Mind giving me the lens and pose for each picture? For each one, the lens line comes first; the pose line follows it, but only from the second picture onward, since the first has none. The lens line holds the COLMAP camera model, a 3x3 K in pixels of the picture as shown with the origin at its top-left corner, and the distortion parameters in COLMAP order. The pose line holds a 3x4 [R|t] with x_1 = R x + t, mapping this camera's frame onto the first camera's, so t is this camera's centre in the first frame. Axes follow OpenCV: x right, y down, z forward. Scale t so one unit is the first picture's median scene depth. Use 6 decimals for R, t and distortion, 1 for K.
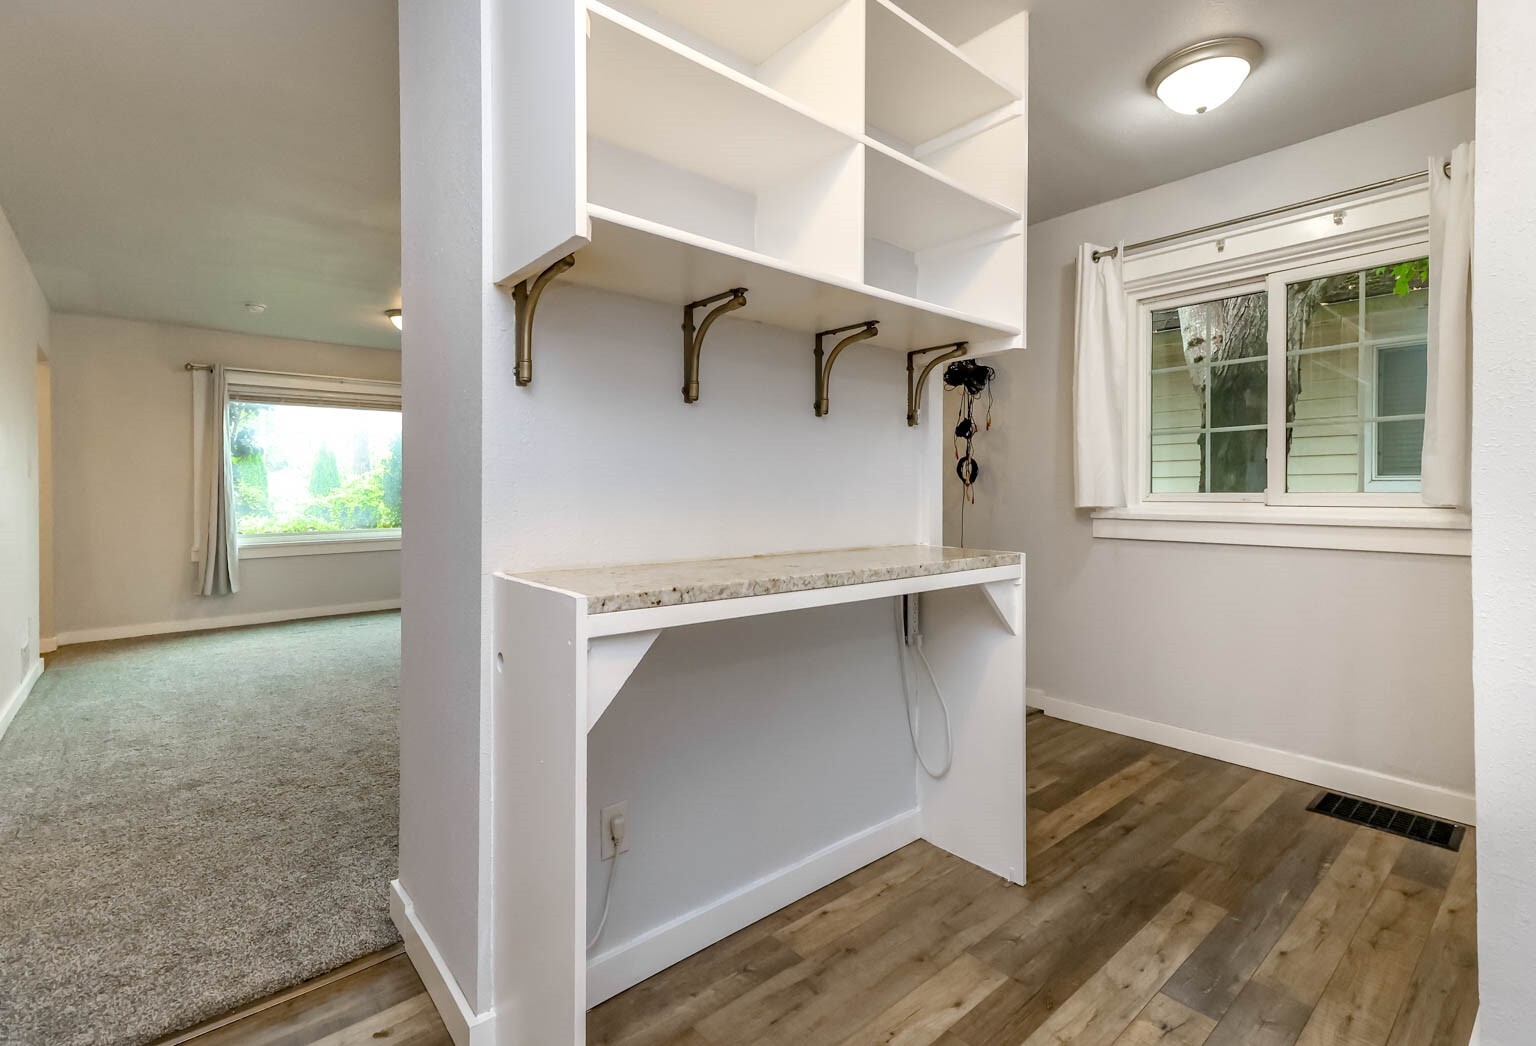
lens RADIAL K [[710.5, 0, 778.4], [0, 710.5, 498.8], [0, 0, 1]] dist [0.003929, 0.000785]
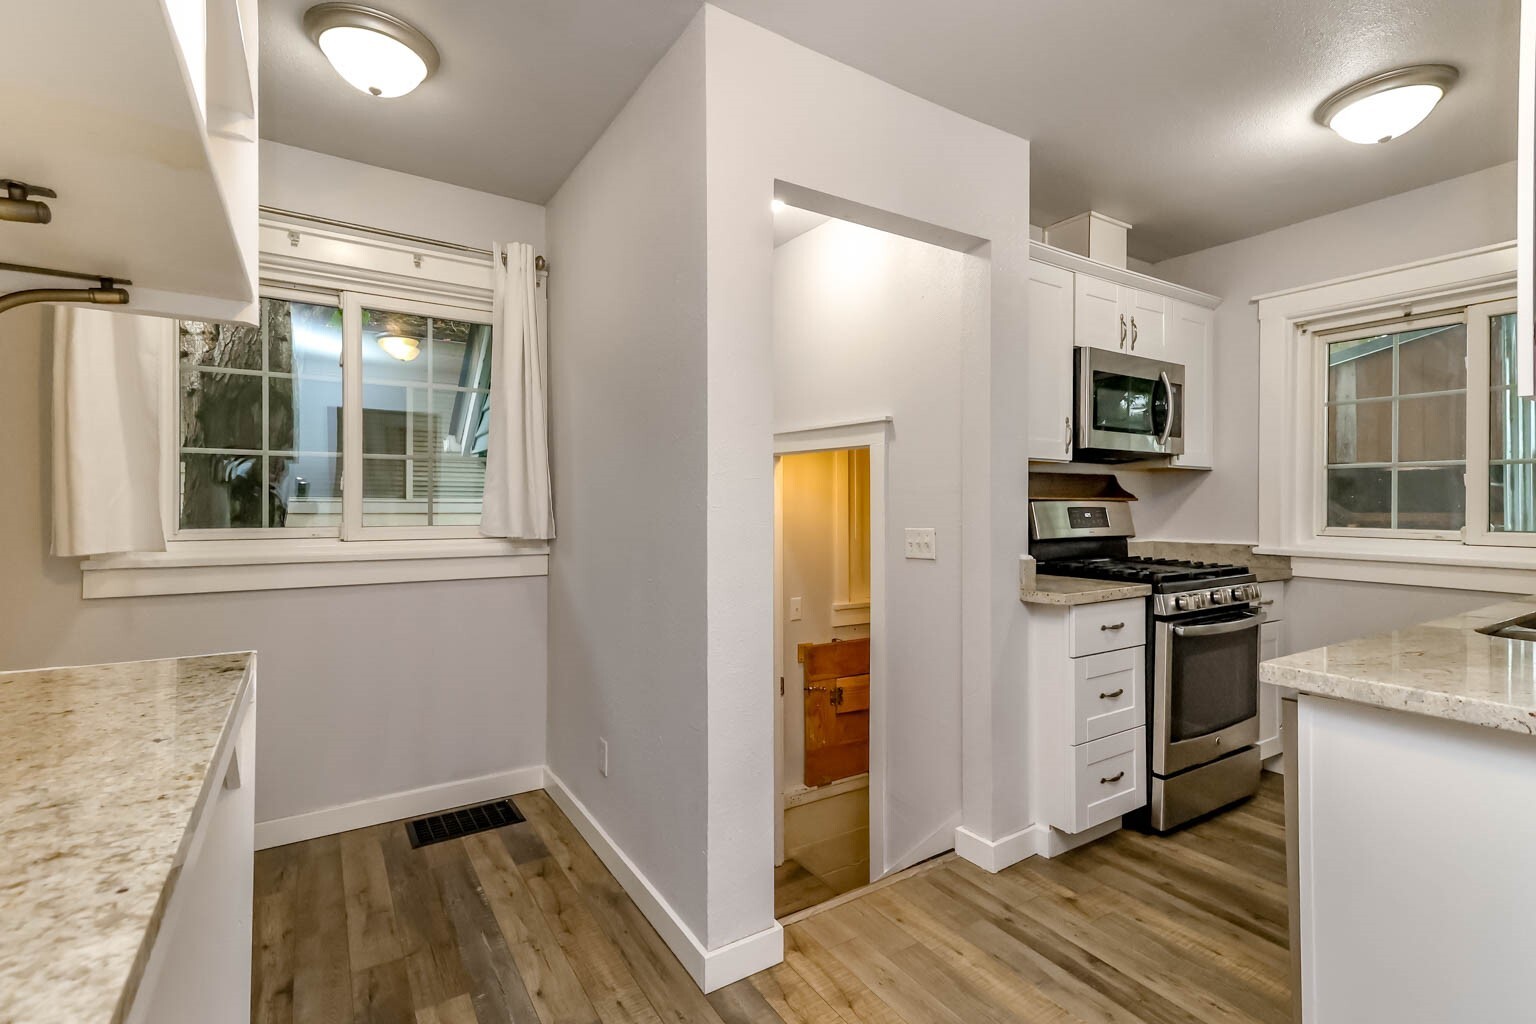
lens RADIAL K [[705.8, 0, 784.2], [0, 705.8, 506.8], [0, 0, 1]] dist [0.026472, 0.000566]
pose [[0.128167, -0.002726, 0.991749, -0.210301], [0.003382, 0.999992, 0.002312, -0.047296], [-0.991747, 0.003058, 0.128175, 0.419120]]
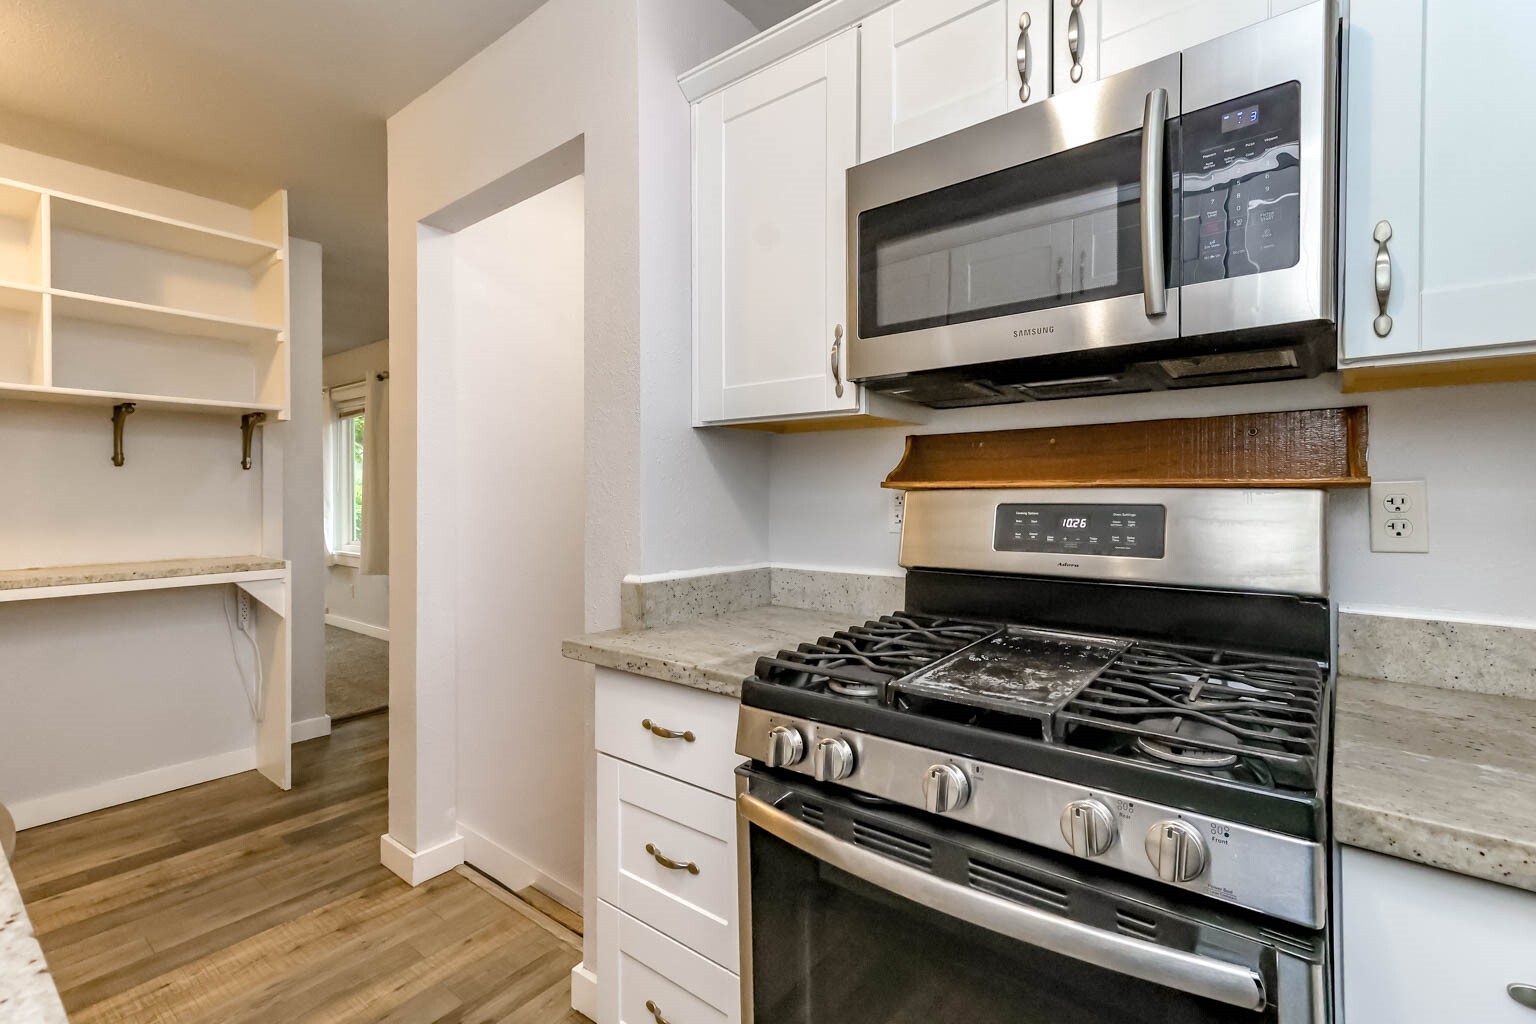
lens RADIAL K [[705.8, 0, 767.9], [0, 705.8, 495.9], [0, 0, 1]] dist [0.026472, 0.000566]
pose [[0.984368, -0.002548, 0.176103, 0.970196], [0.002721, 0.999996, -0.000740, -0.048339], [-0.176101, 0.001208, 0.984371, -0.564847]]
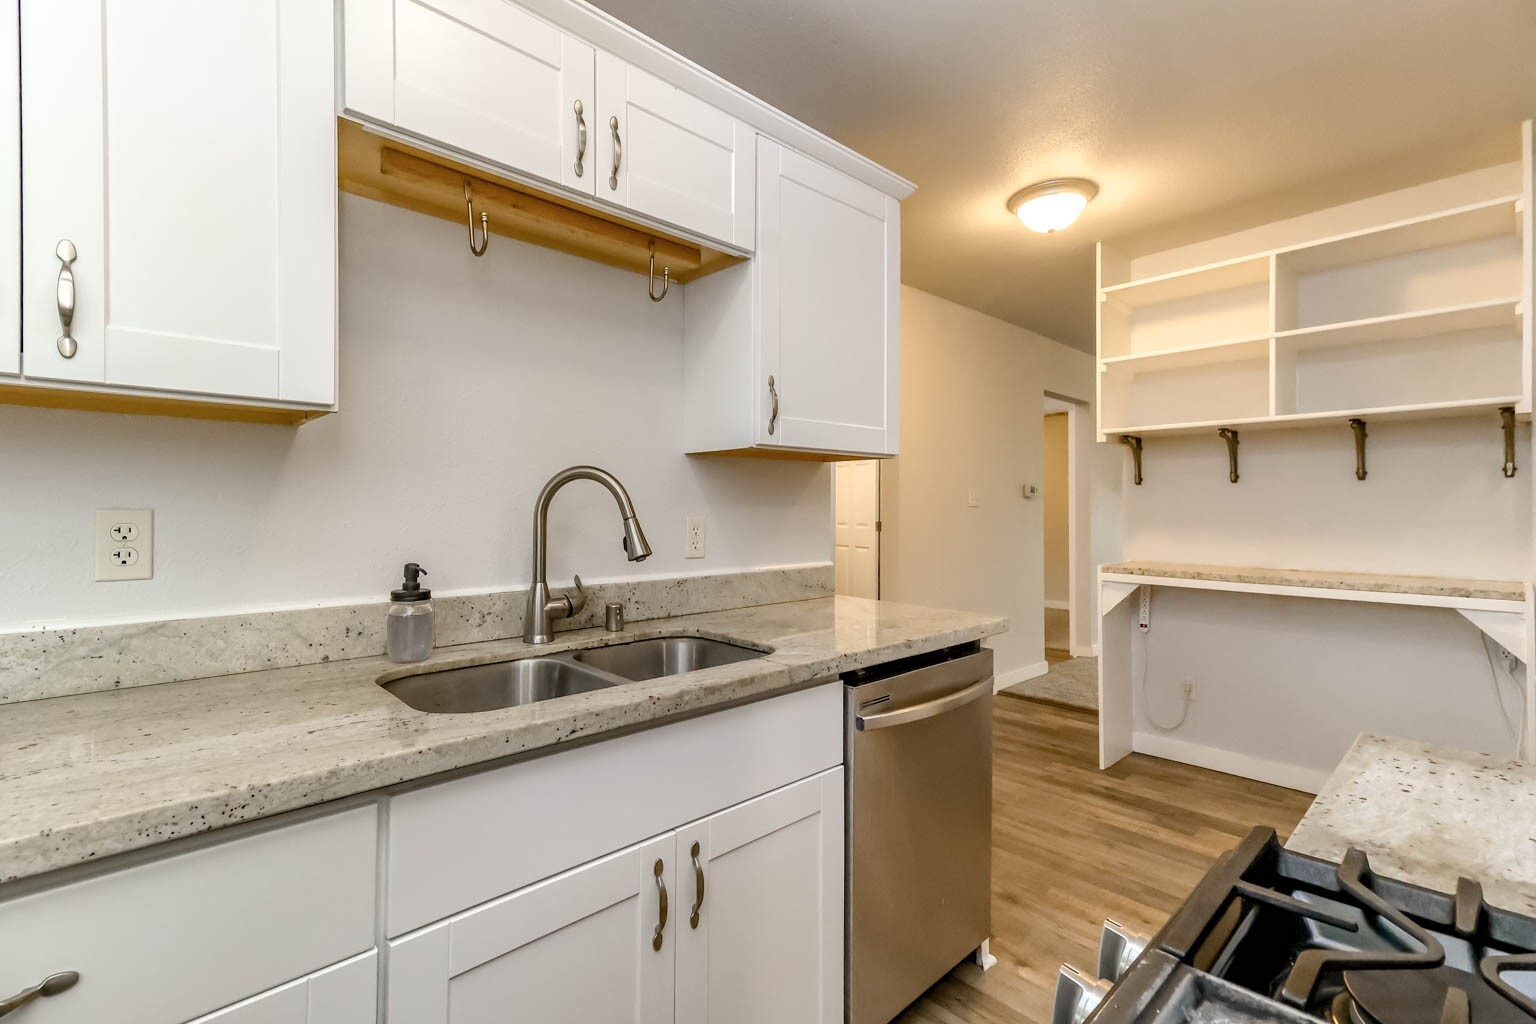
lens RADIAL K [[705.8, 0, 761.2], [0, 705.8, 505.8], [0, 0, 1]] dist [0.026472, 0.000566]
pose [[0.048853, -0.002936, -0.998802, 1.334823], [-0.004309, 0.999986, -0.003150, -0.048562], [0.998797, 0.004458, 0.048840, -0.271864]]
